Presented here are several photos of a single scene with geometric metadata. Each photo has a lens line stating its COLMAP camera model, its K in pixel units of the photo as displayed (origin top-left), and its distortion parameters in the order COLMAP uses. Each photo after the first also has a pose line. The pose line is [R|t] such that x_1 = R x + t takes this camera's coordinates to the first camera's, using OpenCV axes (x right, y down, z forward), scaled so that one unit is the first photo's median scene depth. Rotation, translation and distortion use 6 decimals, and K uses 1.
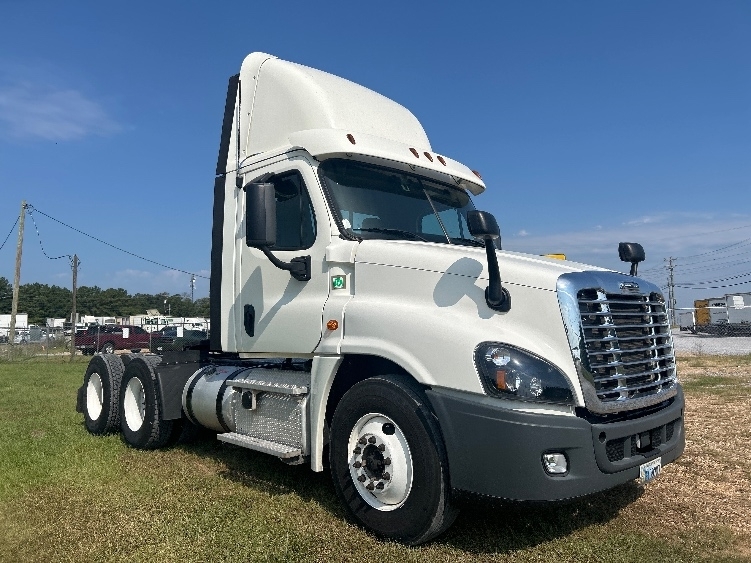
lens RADIAL K [[590.1, 0, 374.4], [0, 590.1, 256.3], [0, 0, 1]] dist [0.006144, -0.001200]
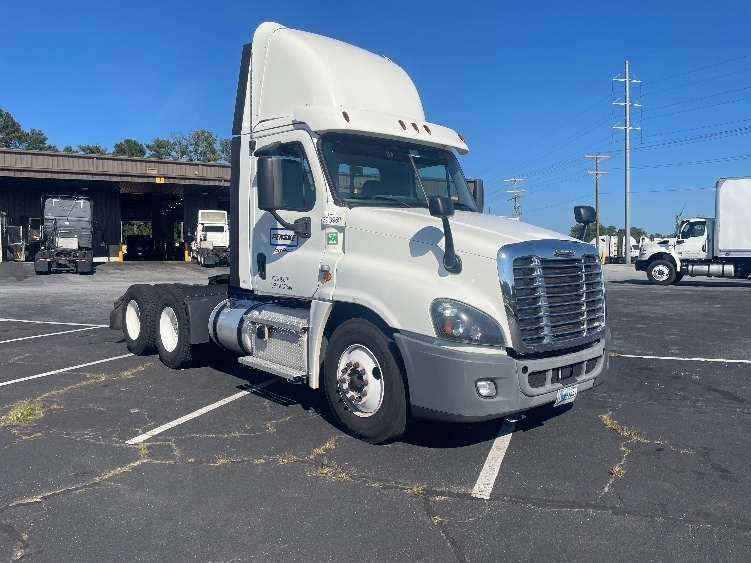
lens RADIAL K [[590.1, 0, 374.4], [0, 590.1, 256.3], [0, 0, 1]] dist [0.006144, -0.001200]
pose [[0.999336, 0.016925, -0.032263, 0.065489], [-0.012275, 0.990183, 0.139240, -0.095906], [0.034303, -0.138751, 0.989733, -0.215743]]
